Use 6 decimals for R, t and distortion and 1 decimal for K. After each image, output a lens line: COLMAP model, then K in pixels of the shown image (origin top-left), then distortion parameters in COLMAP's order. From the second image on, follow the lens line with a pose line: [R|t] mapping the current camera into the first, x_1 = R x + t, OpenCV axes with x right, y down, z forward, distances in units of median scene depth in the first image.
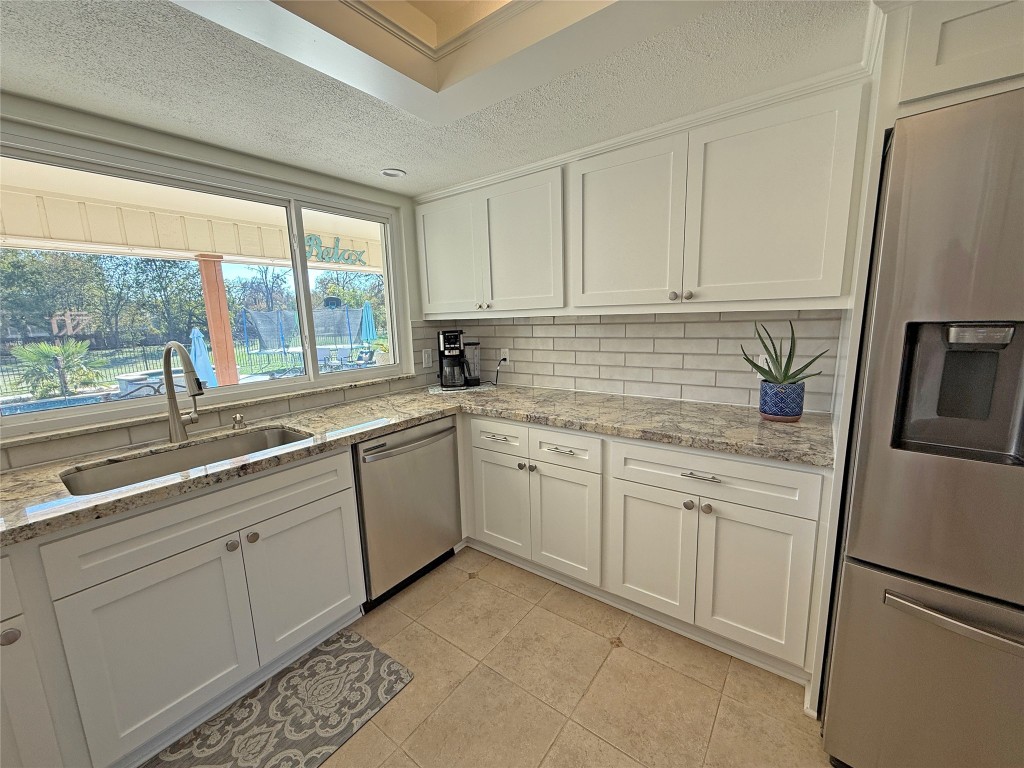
lens RADIAL K [[409.6, 0, 512.3], [0, 409.6, 384.7], [0, 0, 1]] dist [-0.002447, -0.000113]
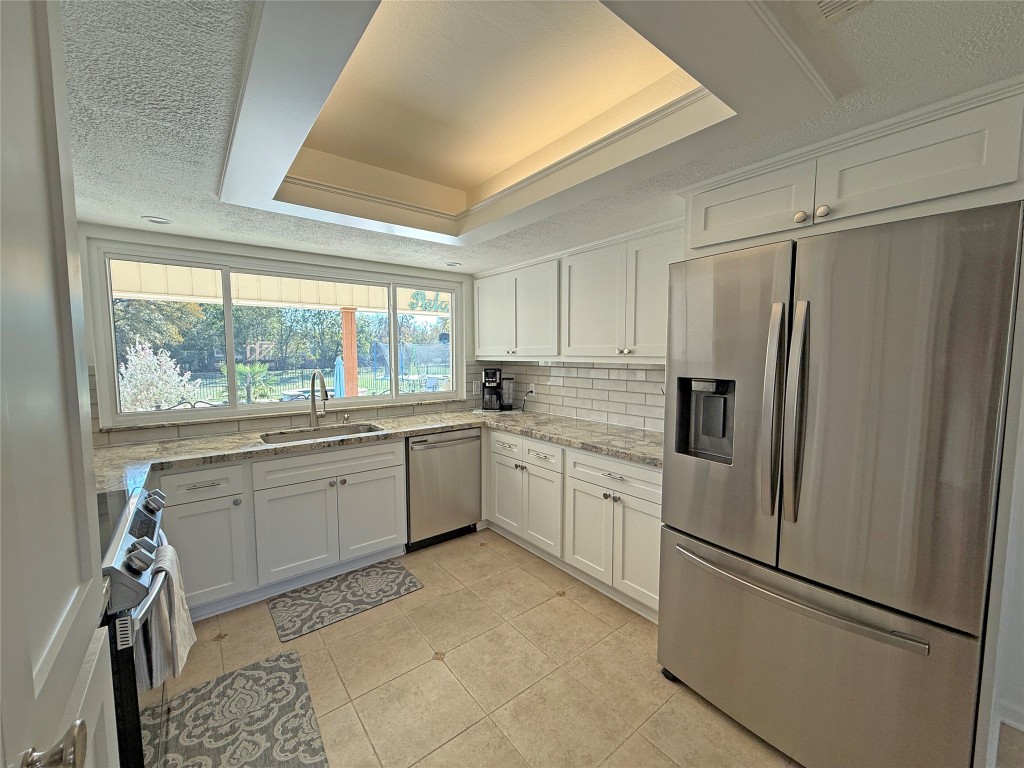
lens RADIAL K [[409.6, 0, 512.0], [0, 409.6, 385.4], [0, 0, 1]] dist [-0.002447, -0.000113]
pose [[0.965826, 0.049680, -0.254384, 0.377394], [-0.070801, 0.994701, -0.074552, 0.030235], [0.249333, 0.090015, 0.964225, -0.423564]]
